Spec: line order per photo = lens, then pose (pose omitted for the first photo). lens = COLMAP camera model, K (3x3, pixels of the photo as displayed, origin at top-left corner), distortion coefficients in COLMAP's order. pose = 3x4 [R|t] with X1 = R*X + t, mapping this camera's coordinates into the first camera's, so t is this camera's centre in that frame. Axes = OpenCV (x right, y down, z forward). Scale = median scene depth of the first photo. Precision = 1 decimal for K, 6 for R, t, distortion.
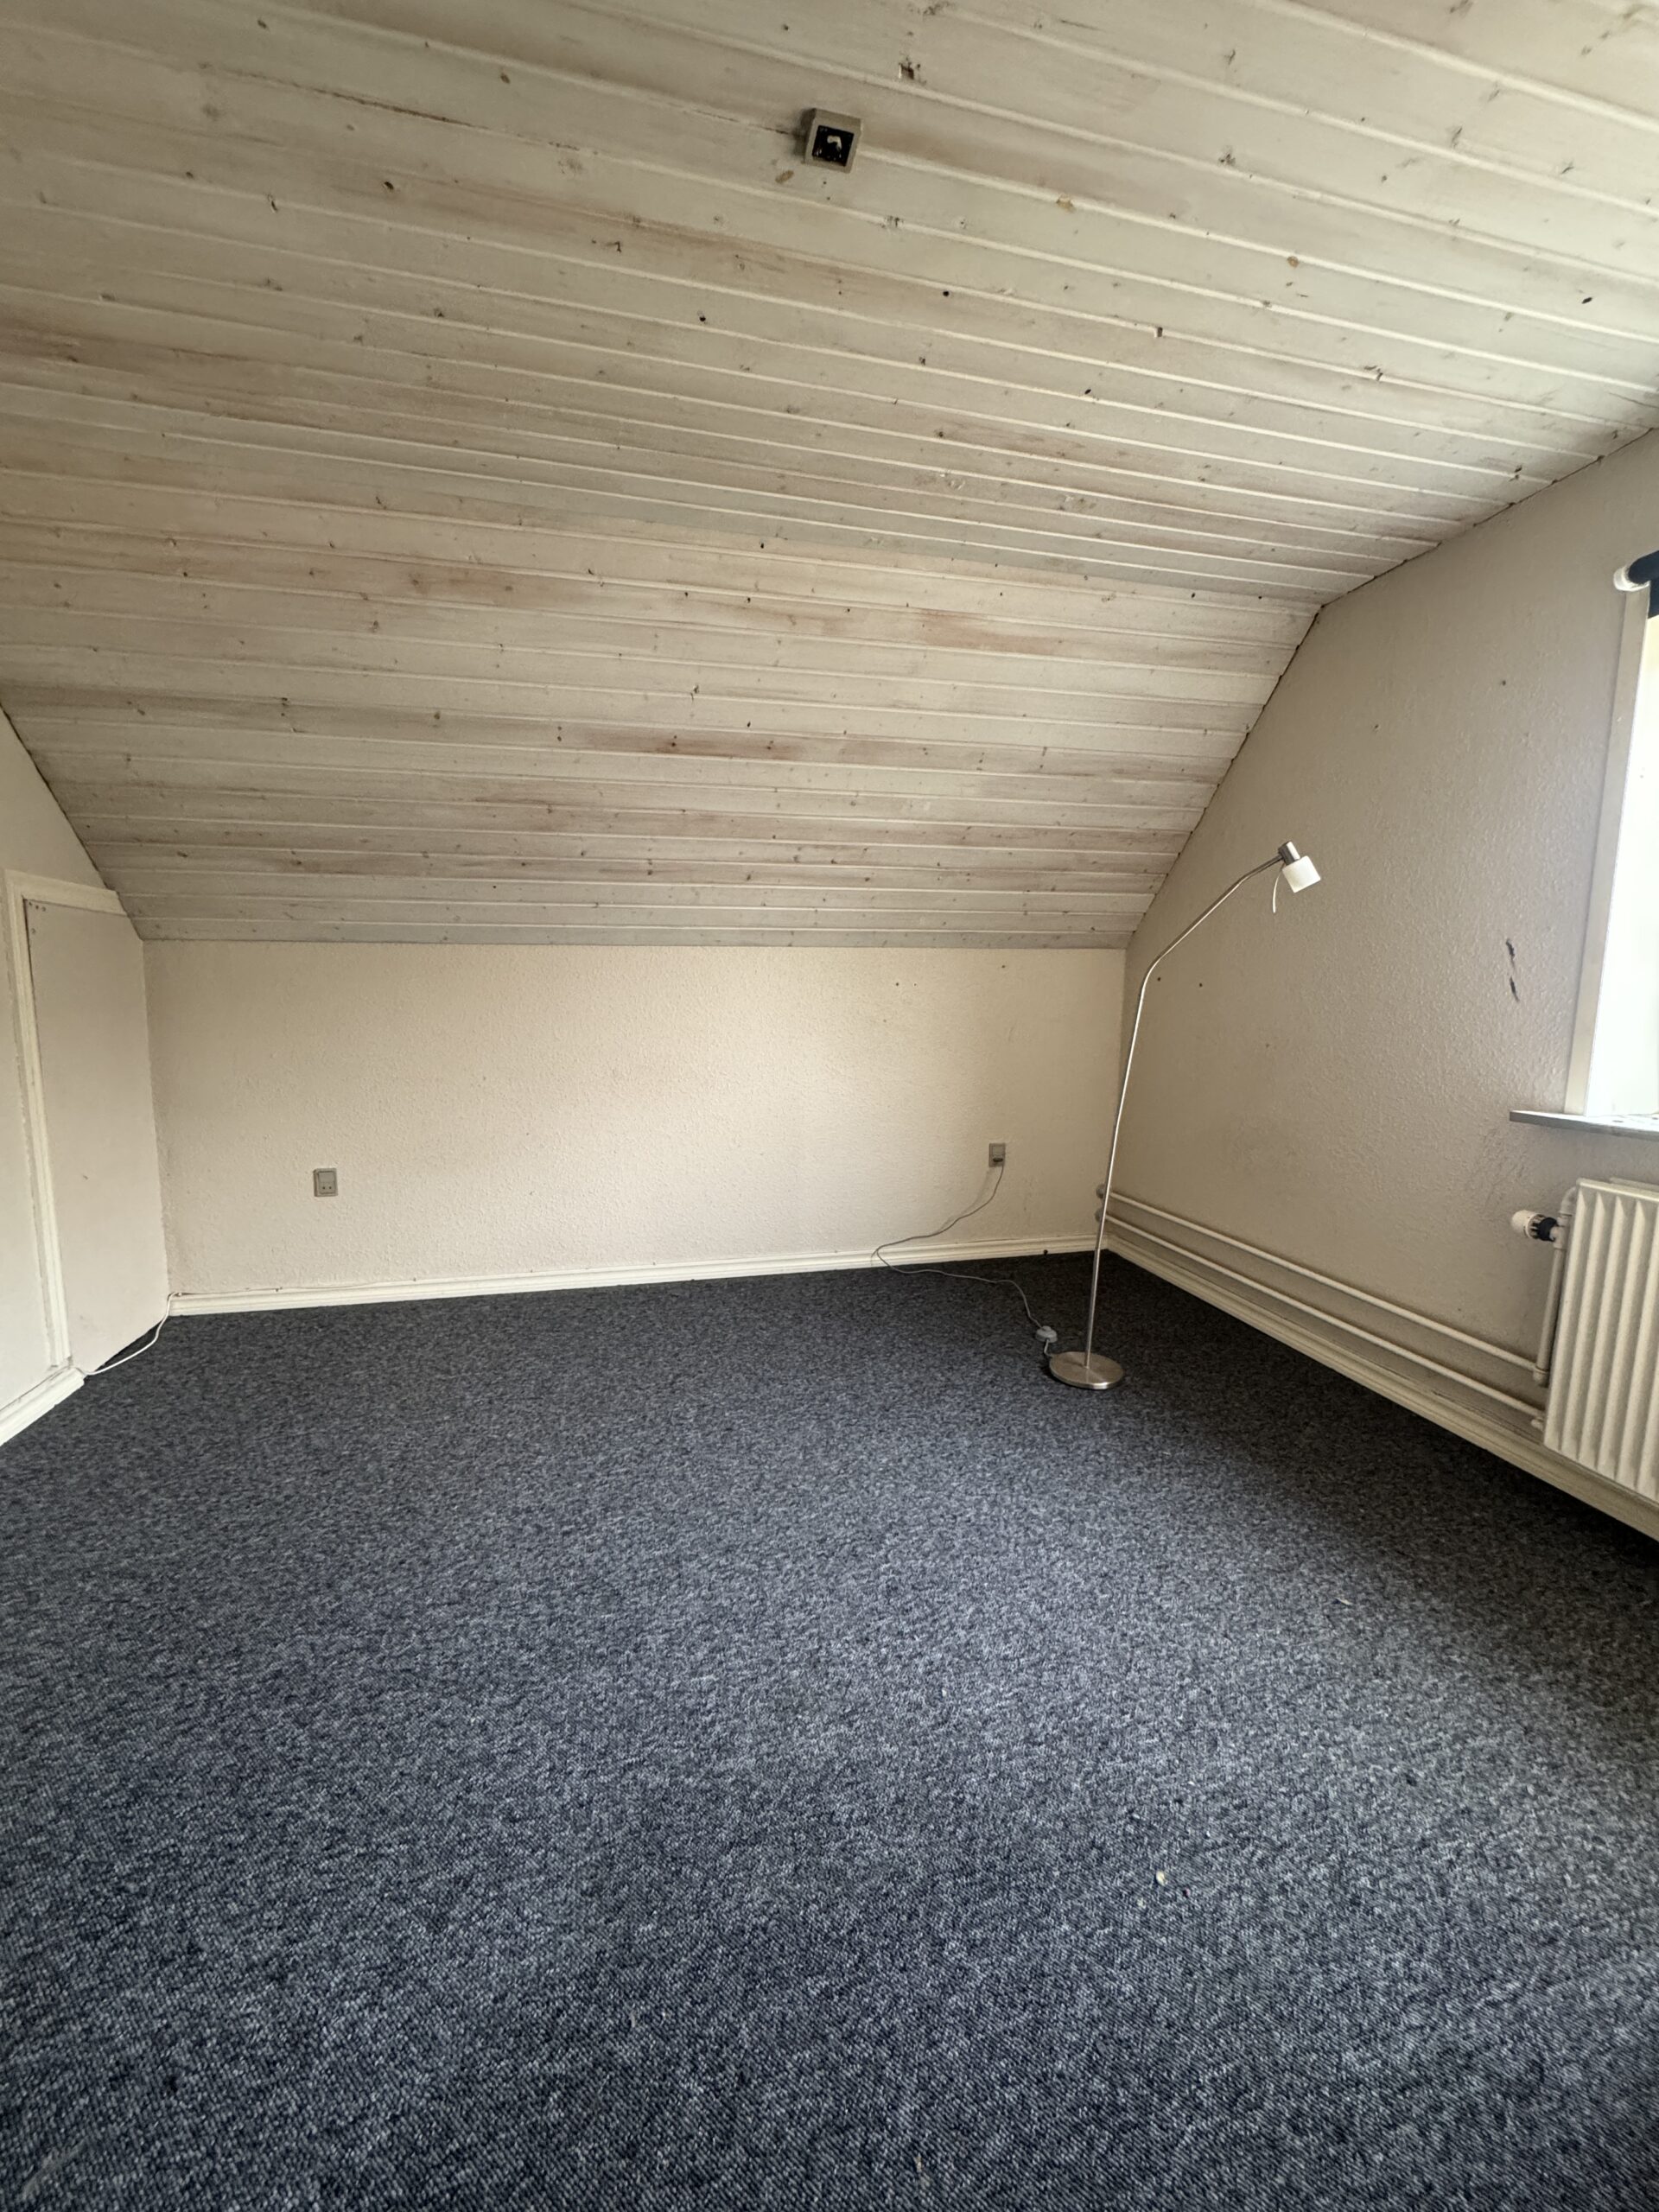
lens RADIAL K [[881.1, 0, 829.5], [0, 881.1, 1106.0], [0, 0, 1]] dist [-0.000183, 0.000239]
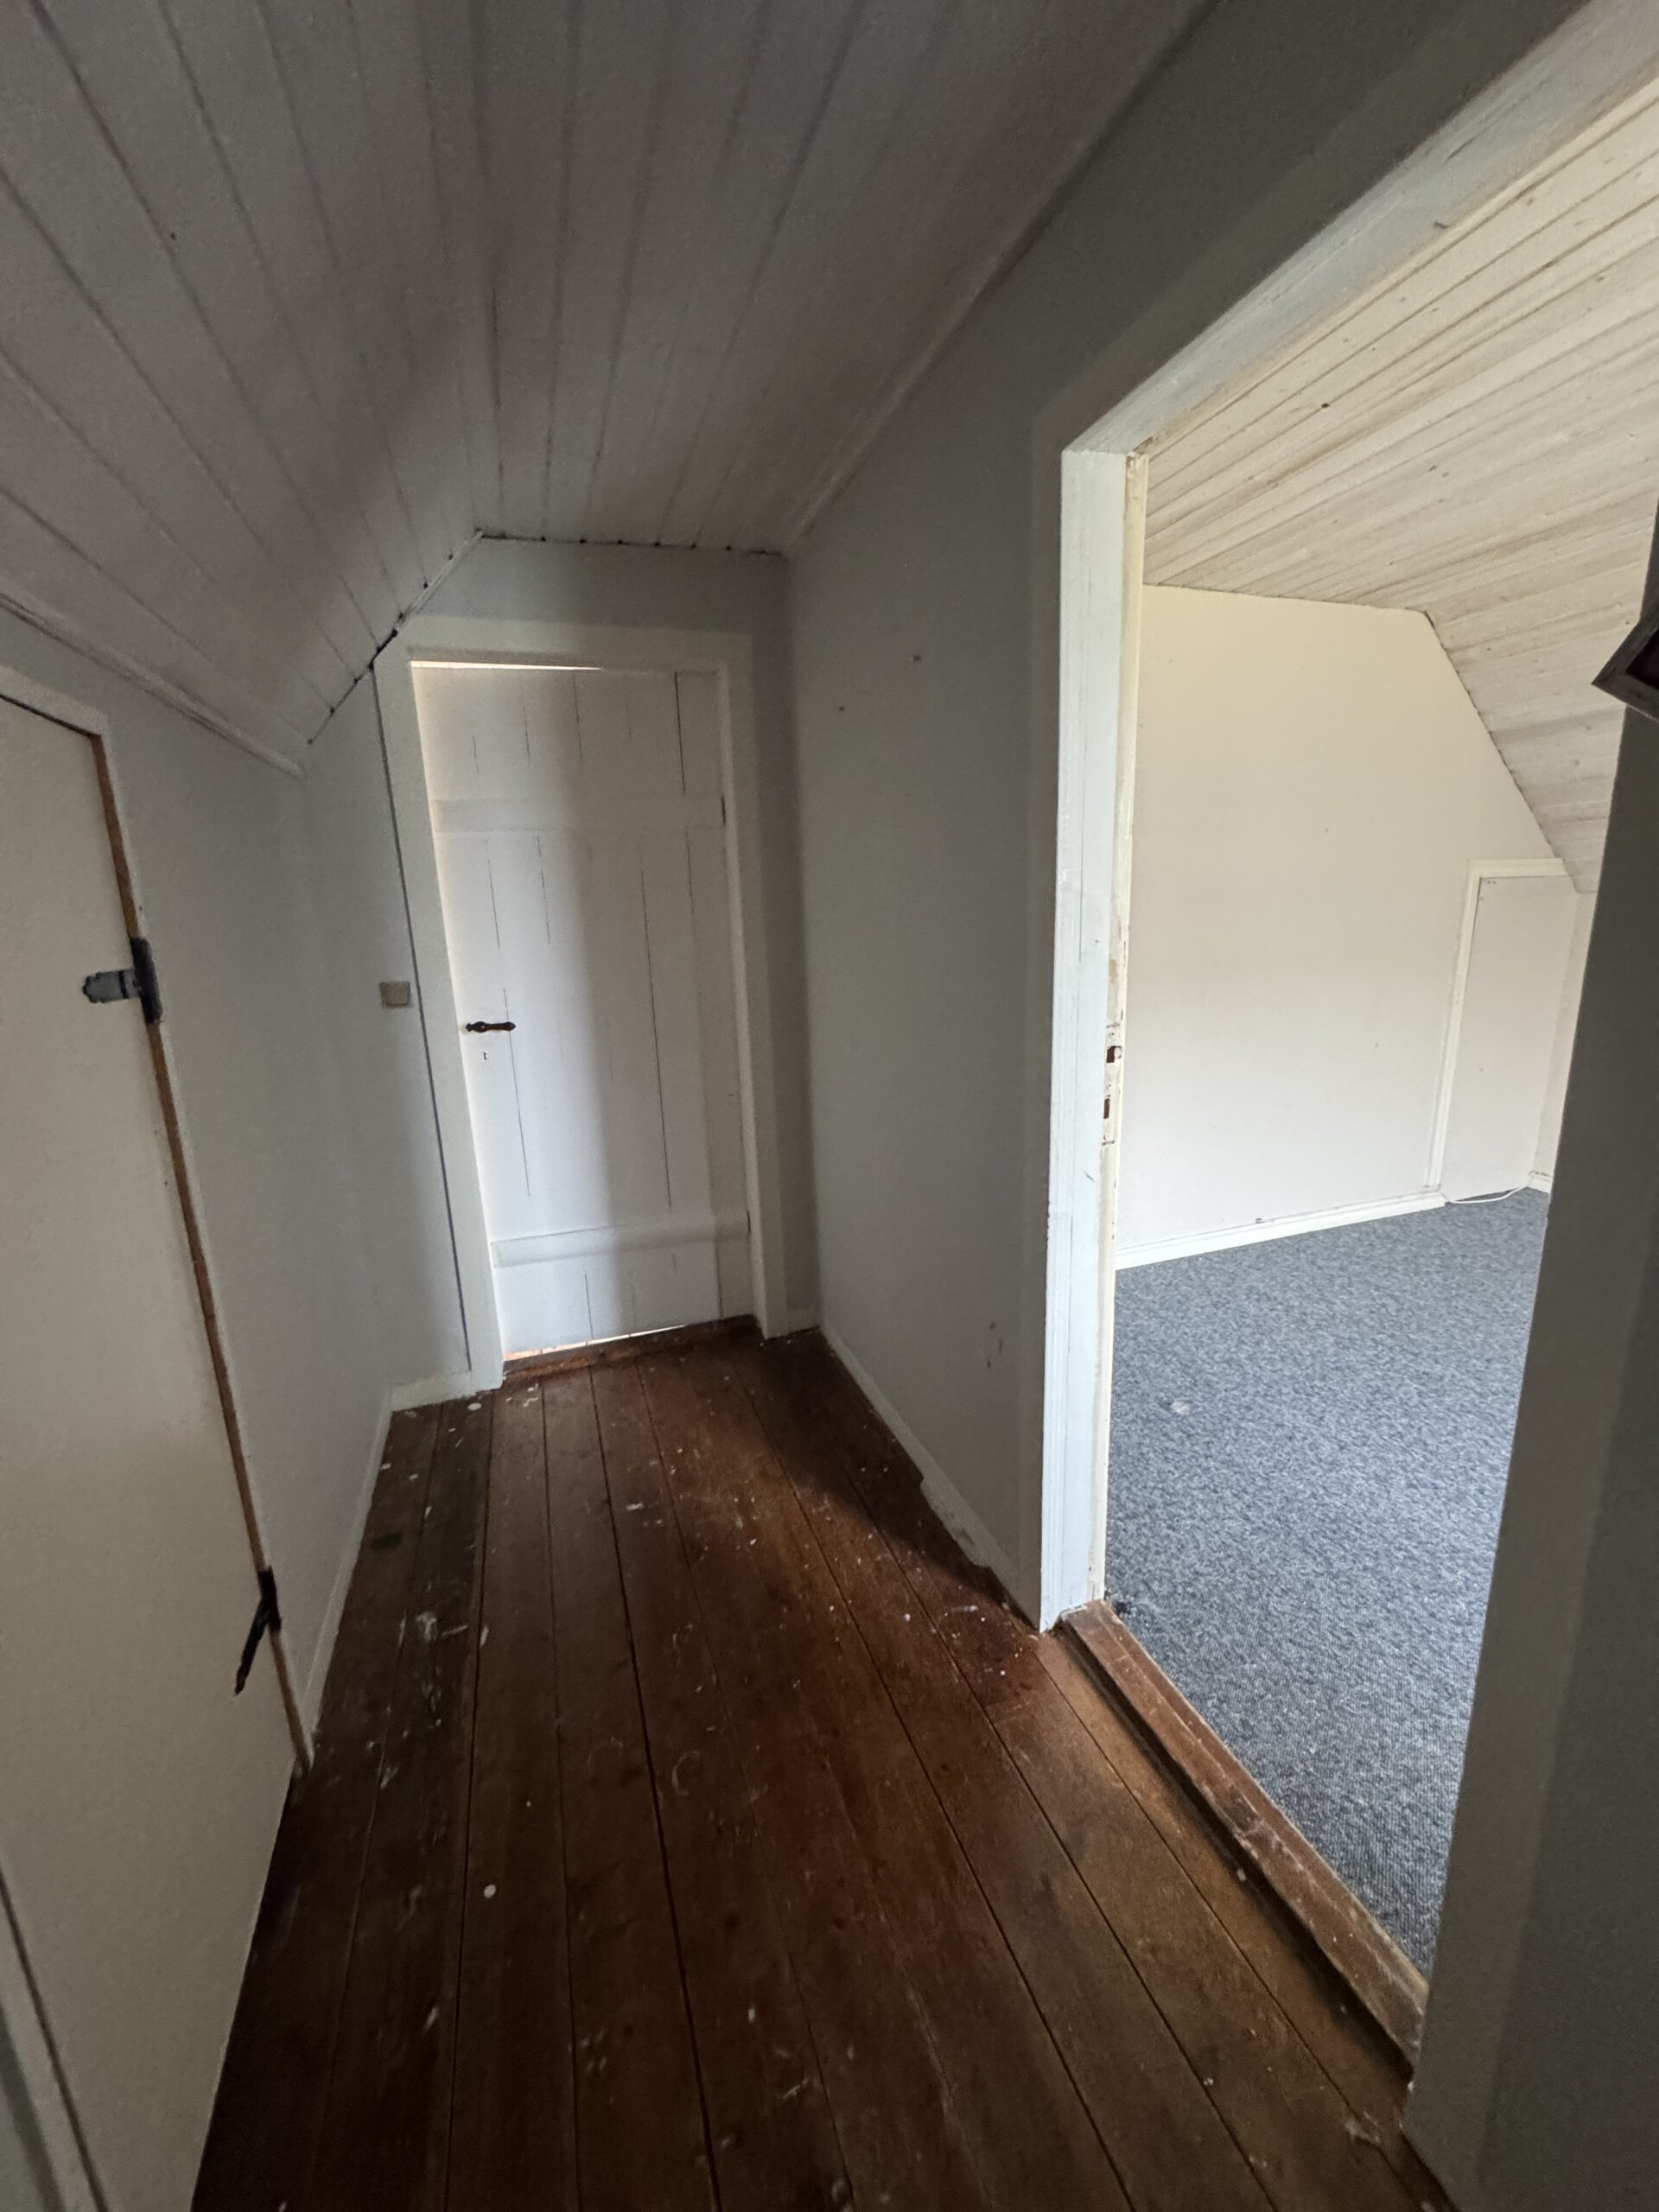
lens RADIAL K [[881.1, 0, 829.5], [0, 881.1, 1106.0], [0, 0, 1]] dist [-0.000183, 0.000239]
pose [[0.098945, 0.212291, -0.972184, 0.501289], [-0.092679, 0.974698, 0.203407, -0.060309], [0.990768, 0.069975, 0.116117, -0.233627]]
